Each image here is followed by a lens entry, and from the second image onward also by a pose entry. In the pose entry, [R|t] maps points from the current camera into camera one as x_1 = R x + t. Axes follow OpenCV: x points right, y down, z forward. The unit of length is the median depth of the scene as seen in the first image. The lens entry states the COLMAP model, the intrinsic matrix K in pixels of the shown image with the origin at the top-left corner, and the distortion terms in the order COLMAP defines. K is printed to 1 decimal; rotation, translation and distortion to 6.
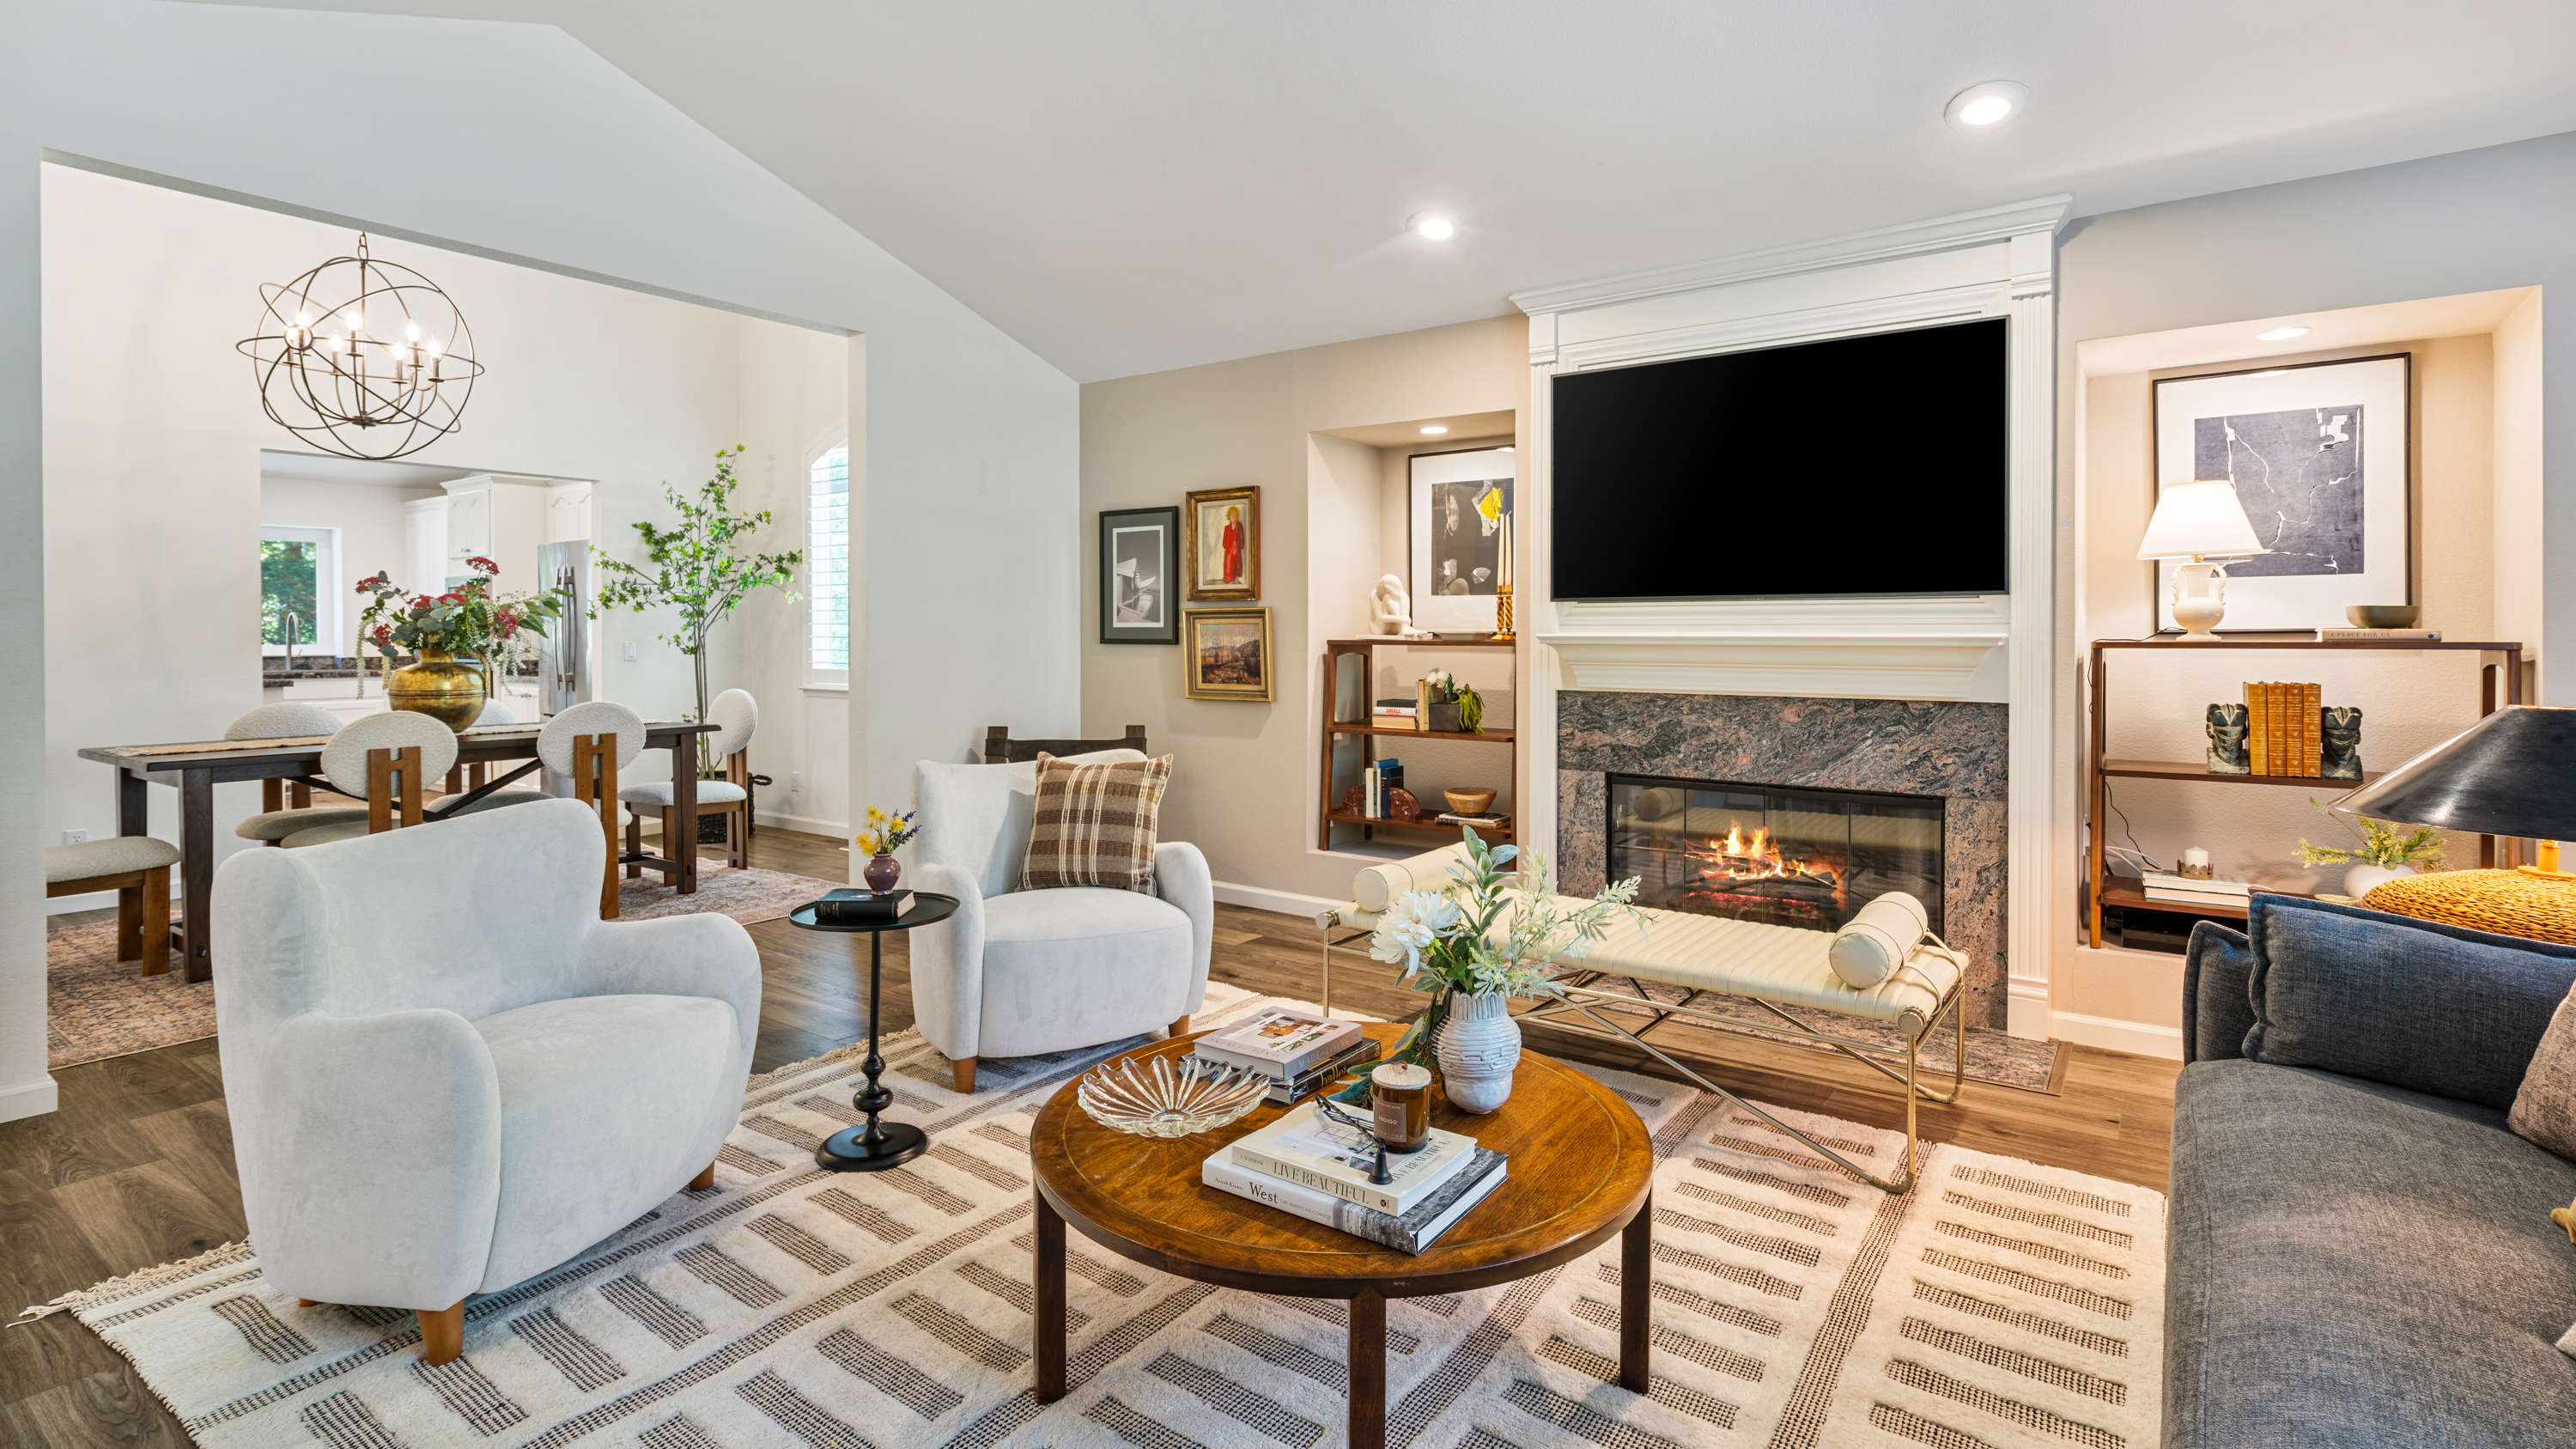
lens RADIAL K [[1207.5, 0, 1252.3], [0, 1207.5, 637.0], [0, 0, 1]] dist [0.003263, 0.004001]
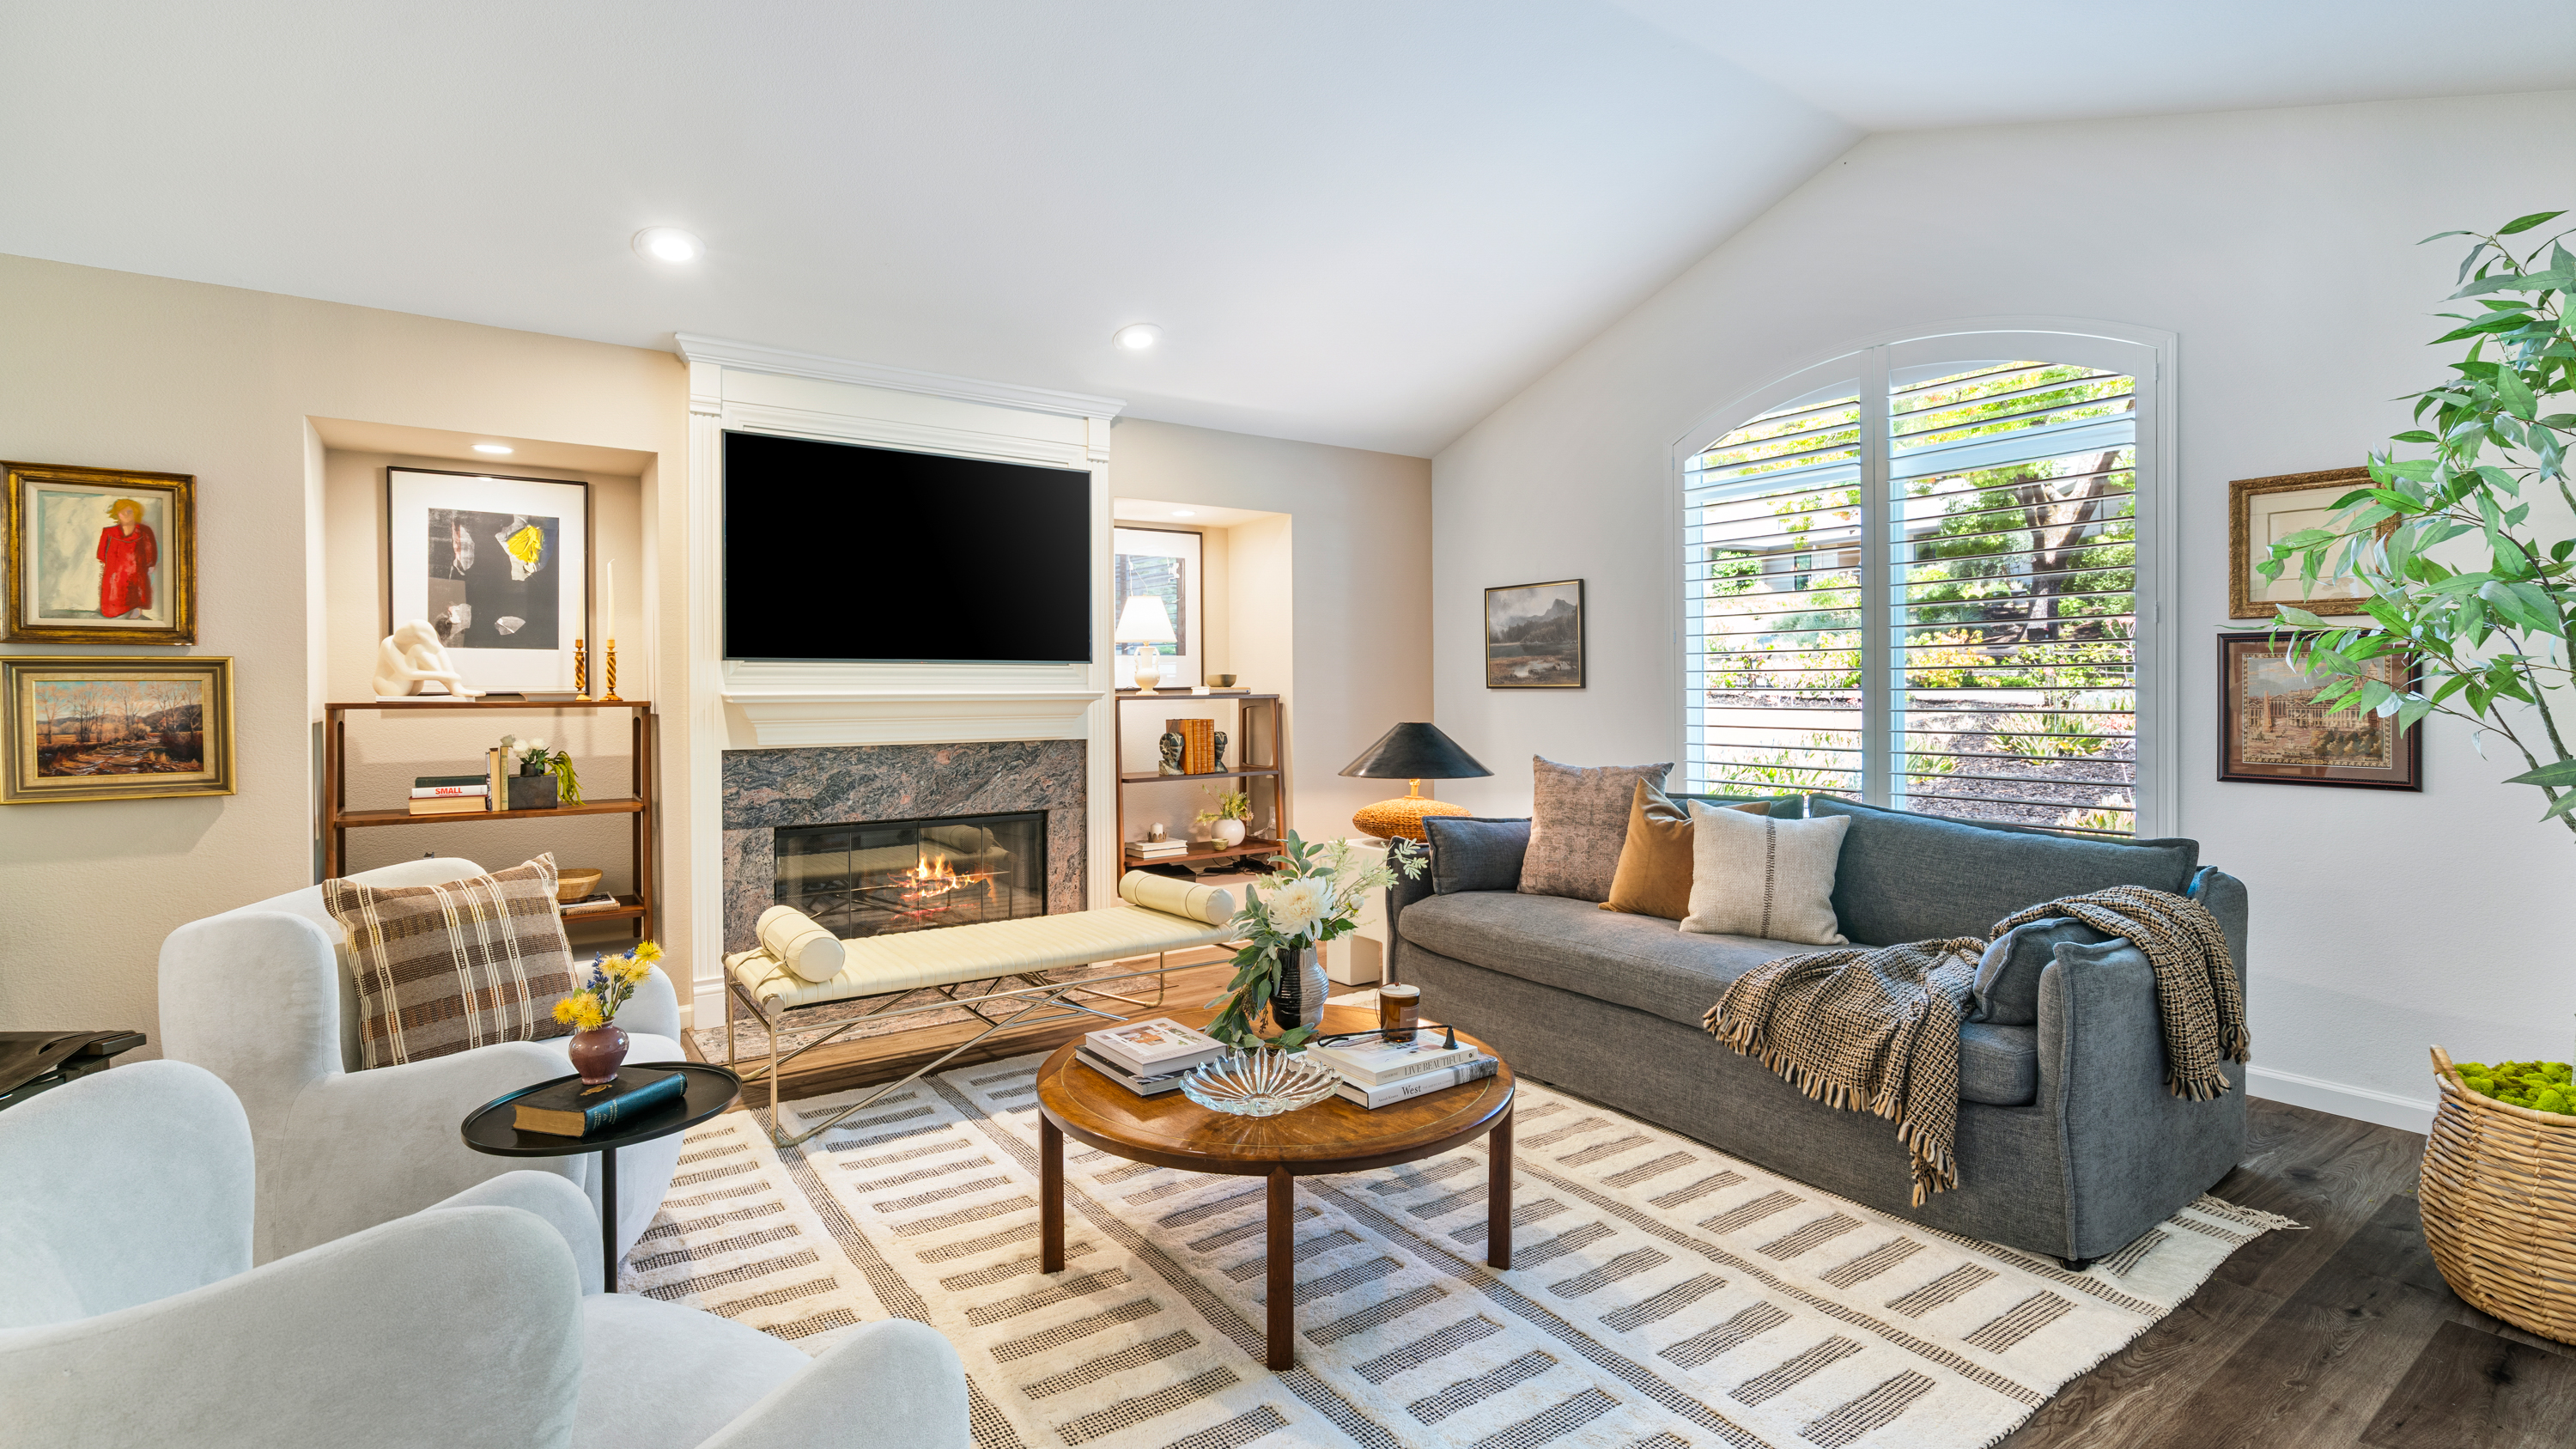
lens RADIAL K [[1166.1, 0, 1271.5], [0, 1166.1, 690.2], [0, 0, 1]] dist [0.000146, -0.000062]
pose [[0.329865, -0.002080, 0.944026, -0.512660], [0.008245, 0.999966, -0.000677, -0.000479], [-0.943992, 0.008007, 0.329871, 0.276696]]
